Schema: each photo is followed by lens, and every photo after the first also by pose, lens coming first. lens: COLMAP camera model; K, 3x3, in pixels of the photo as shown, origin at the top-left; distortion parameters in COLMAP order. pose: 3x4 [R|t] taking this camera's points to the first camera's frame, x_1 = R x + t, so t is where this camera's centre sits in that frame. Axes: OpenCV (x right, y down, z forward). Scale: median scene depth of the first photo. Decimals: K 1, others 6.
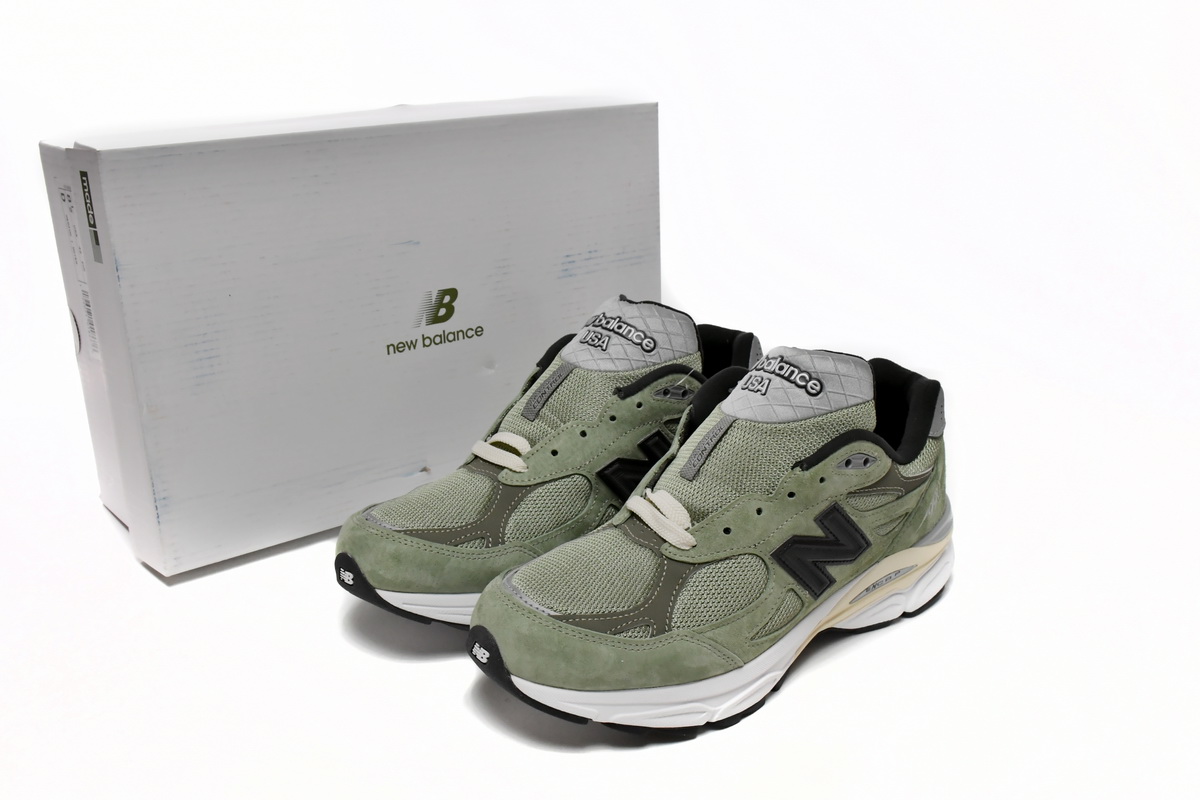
lens RADIAL K [[1254.4, 0, 600.0], [0, 1254.4, 400.5], [0, 0, 1]] dist [0.006643, 0.000000]
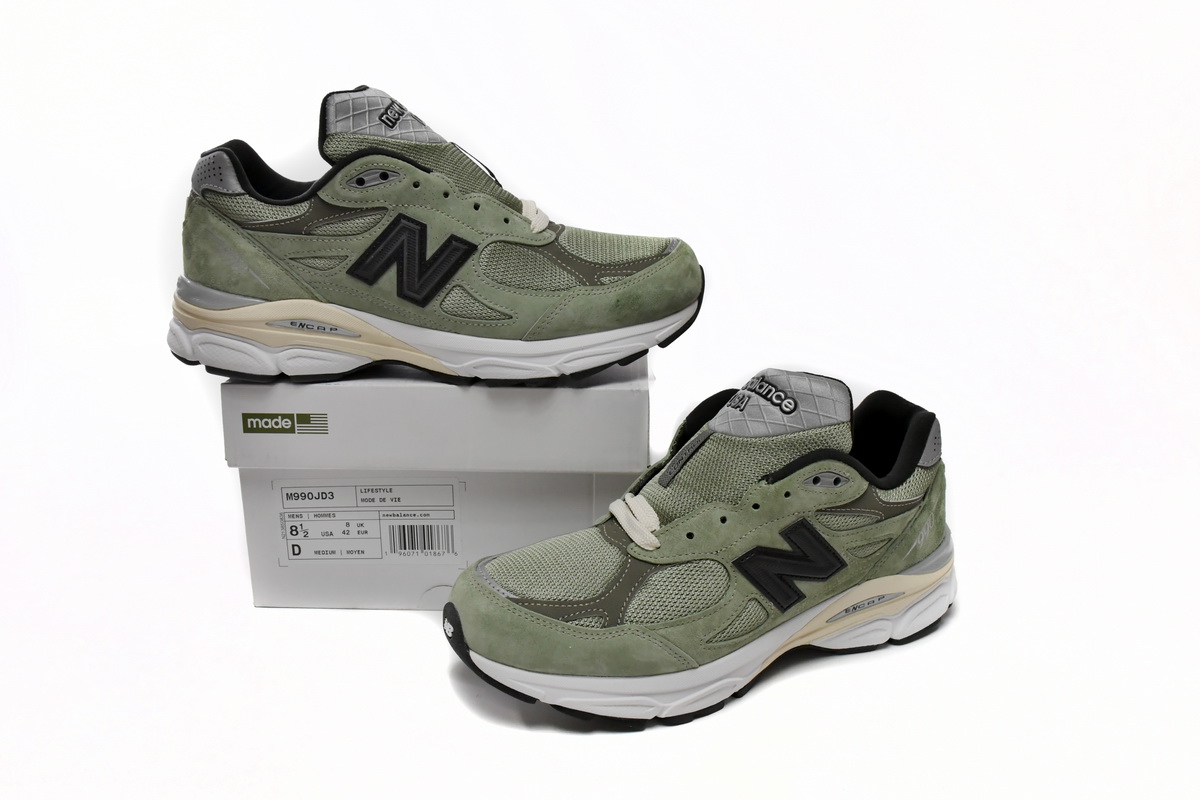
lens RADIAL K [[1098.4, 0, 600.6], [0, 1098.4, 399.1], [0, 0, 1]] dist [-0.002007, 0.000000]
pose [[0.977076, 0.051938, -0.206459, 0.208974], [-0.065512, 0.996079, -0.059462, 0.049086], [0.202561, 0.071625, 0.976647, 0.078439]]
